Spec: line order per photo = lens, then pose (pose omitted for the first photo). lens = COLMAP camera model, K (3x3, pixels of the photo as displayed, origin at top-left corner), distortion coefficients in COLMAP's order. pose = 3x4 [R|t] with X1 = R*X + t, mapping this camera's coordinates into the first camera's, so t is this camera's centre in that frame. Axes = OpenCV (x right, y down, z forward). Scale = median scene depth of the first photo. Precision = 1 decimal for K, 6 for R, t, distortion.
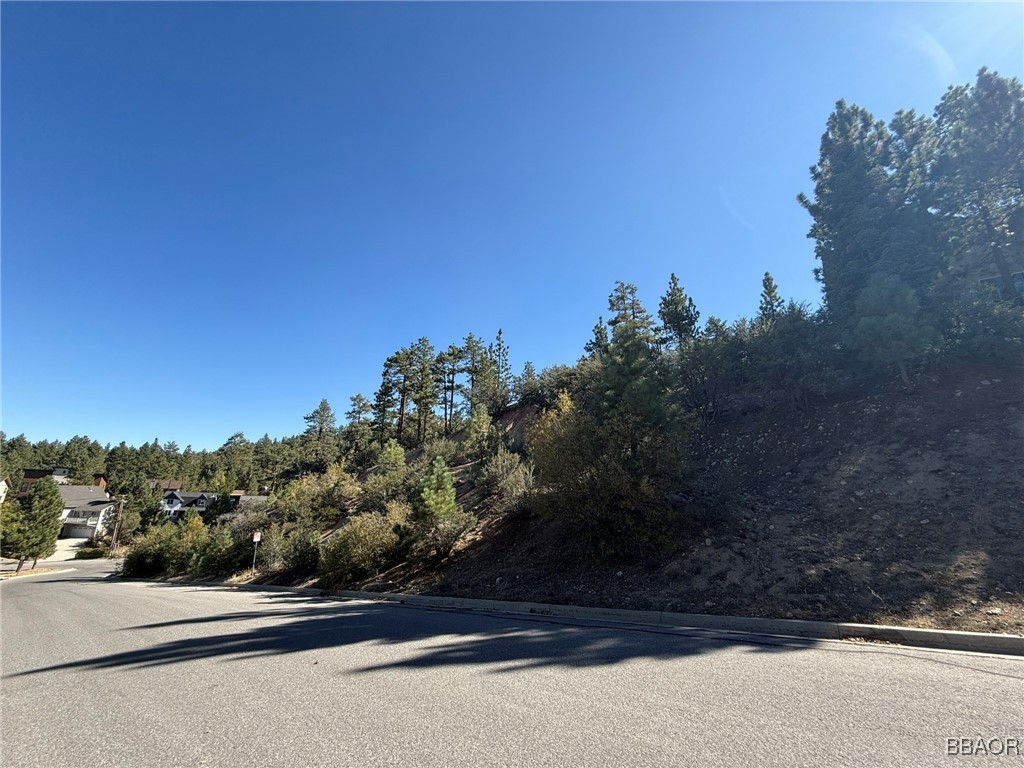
lens RADIAL K [[411.4, 0, 509.4], [0, 411.4, 384.4], [0, 0, 1]] dist [-0.002217, 0.001371]
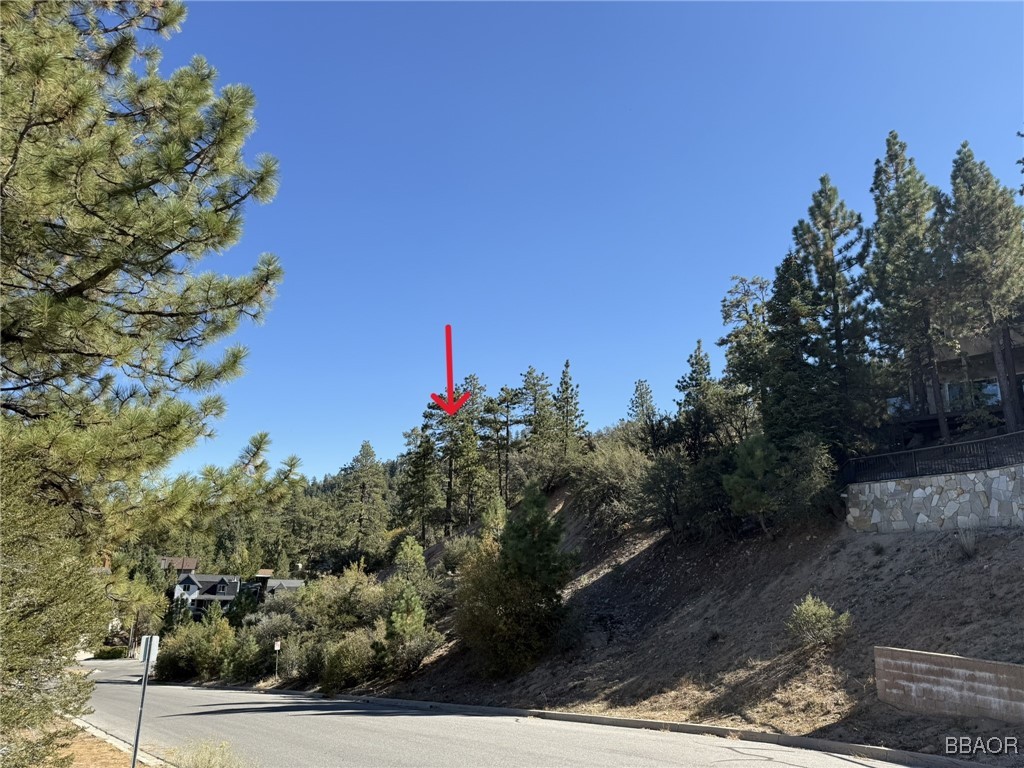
lens RADIAL K [[725.0, 0, 512.8], [0, 725.0, 383.9], [0, 0, 1]] dist [0.039826, -0.049411]
pose [[0.968384, -0.061901, -0.241661, 0.212434], [0.067120, 0.997655, 0.013419, -0.129330], [0.240264, -0.029215, 0.970268, -0.298304]]
